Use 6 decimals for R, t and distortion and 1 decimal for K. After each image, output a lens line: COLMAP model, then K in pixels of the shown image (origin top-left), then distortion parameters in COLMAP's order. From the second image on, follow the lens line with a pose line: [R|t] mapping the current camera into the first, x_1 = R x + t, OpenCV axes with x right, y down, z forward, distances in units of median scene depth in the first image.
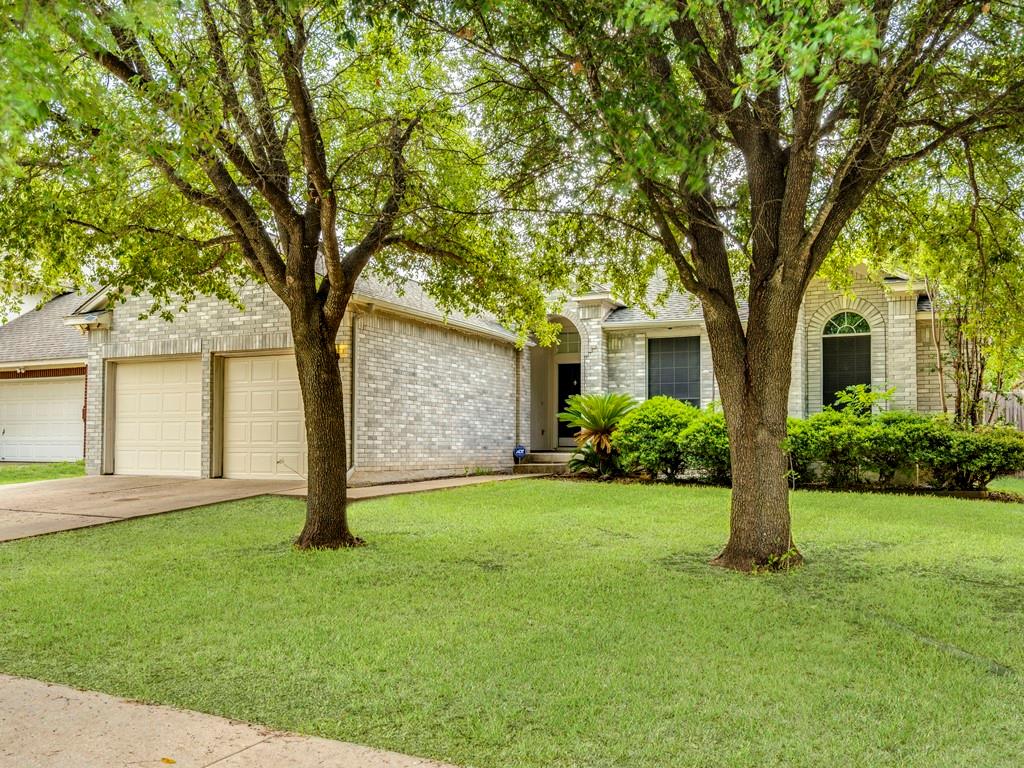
lens RADIAL K [[890.0, 0, 460.5], [0, 890.0, 429.7], [0, 0, 1]] dist [0.000862, -0.002638]
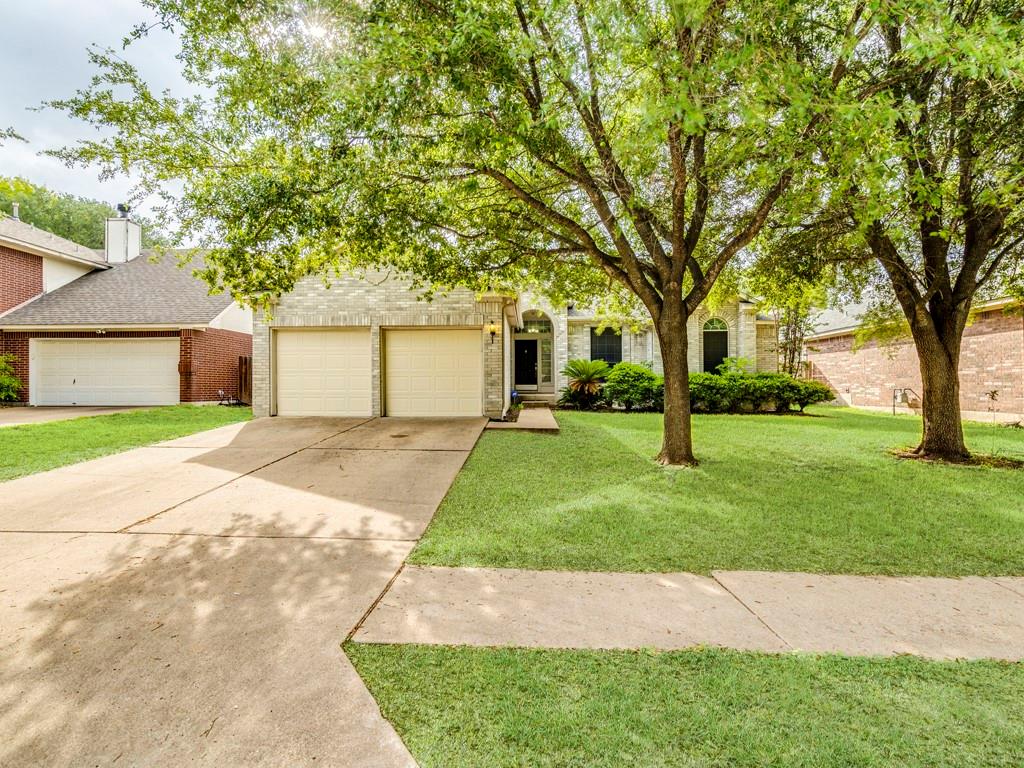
lens RADIAL K [[538.5, 0, 499.9], [0, 538.5, 380.4], [0, 0, 1]] dist [-0.012427, 0.002087]
pose [[0.908562, -0.001221, 0.417748, -0.434046], [-0.001681, 0.999977, 0.006580, -0.007668], [-0.417747, -0.006681, 0.908539, 0.154775]]
